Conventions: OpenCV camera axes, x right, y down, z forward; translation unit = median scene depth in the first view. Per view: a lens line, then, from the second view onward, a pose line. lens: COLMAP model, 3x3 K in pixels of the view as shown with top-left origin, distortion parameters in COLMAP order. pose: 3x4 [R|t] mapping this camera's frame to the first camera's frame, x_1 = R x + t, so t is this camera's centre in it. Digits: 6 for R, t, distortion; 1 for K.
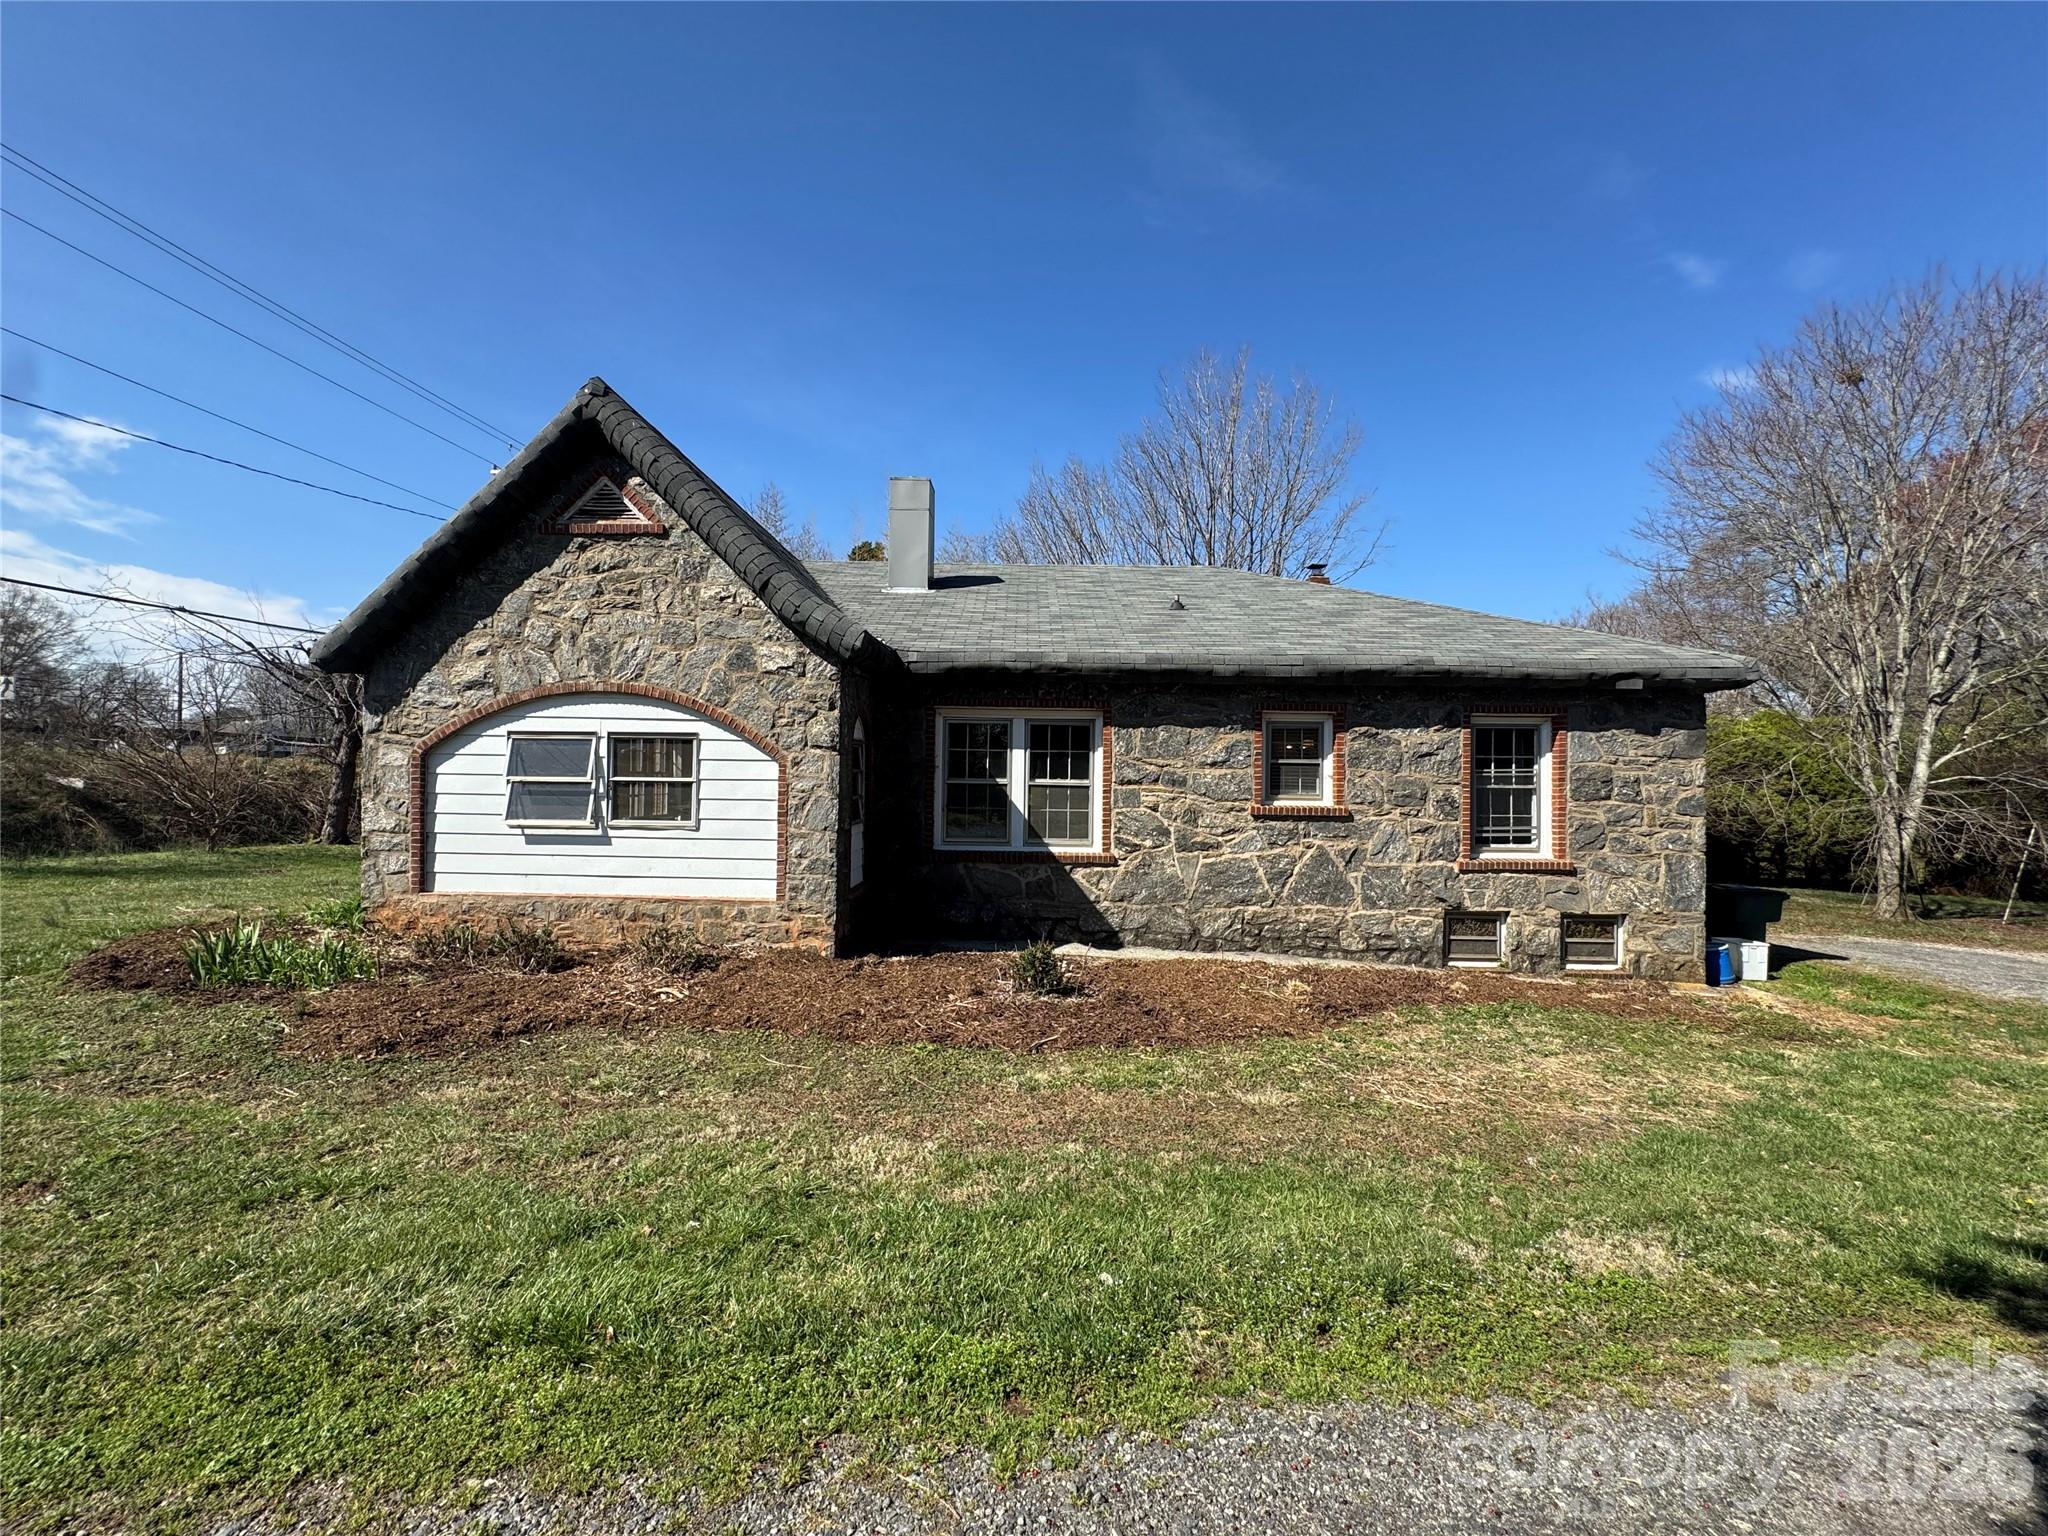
lens RADIAL K [[847.9, 0, 964.7], [0, 847.9, 763.3], [0, 0, 1]] dist [0.001785, 0.000081]
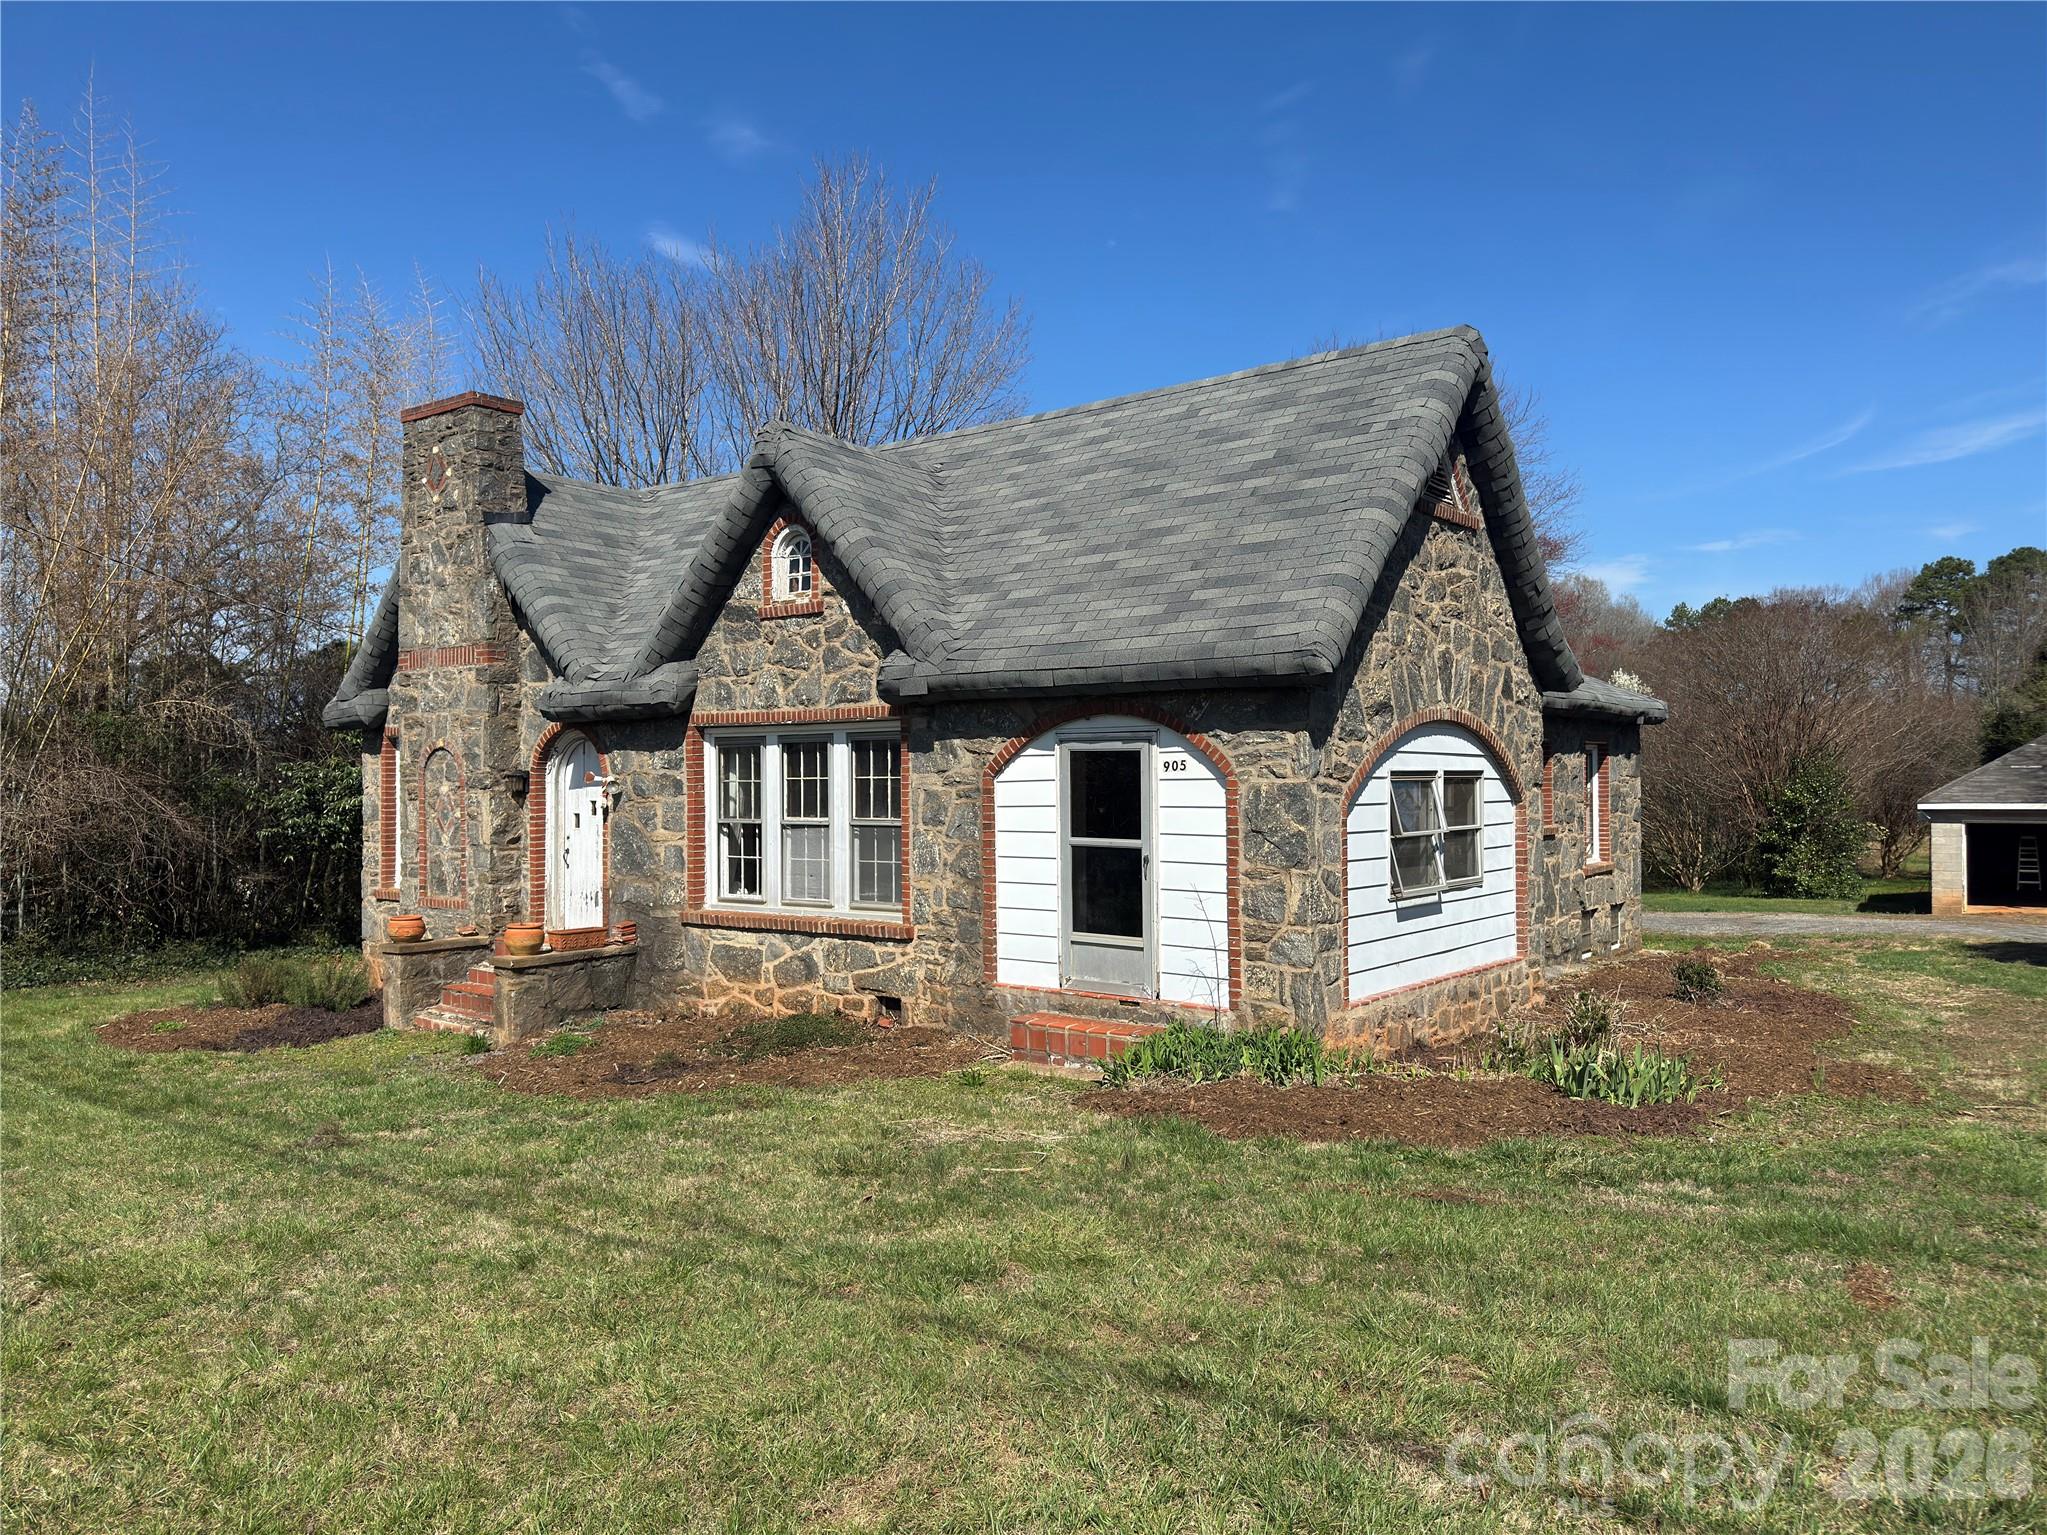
lens RADIAL K [[1429.4, 0, 1032.4], [0, 1429.4, 774.0], [0, 0, 1]] dist [0.073570, -0.002254]
pose [[0.588586, -0.014117, 0.808311, -1.467596], [0.003209, 0.999880, 0.015126, -0.046839], [-0.808428, -0.006309, 0.588561, 0.435545]]
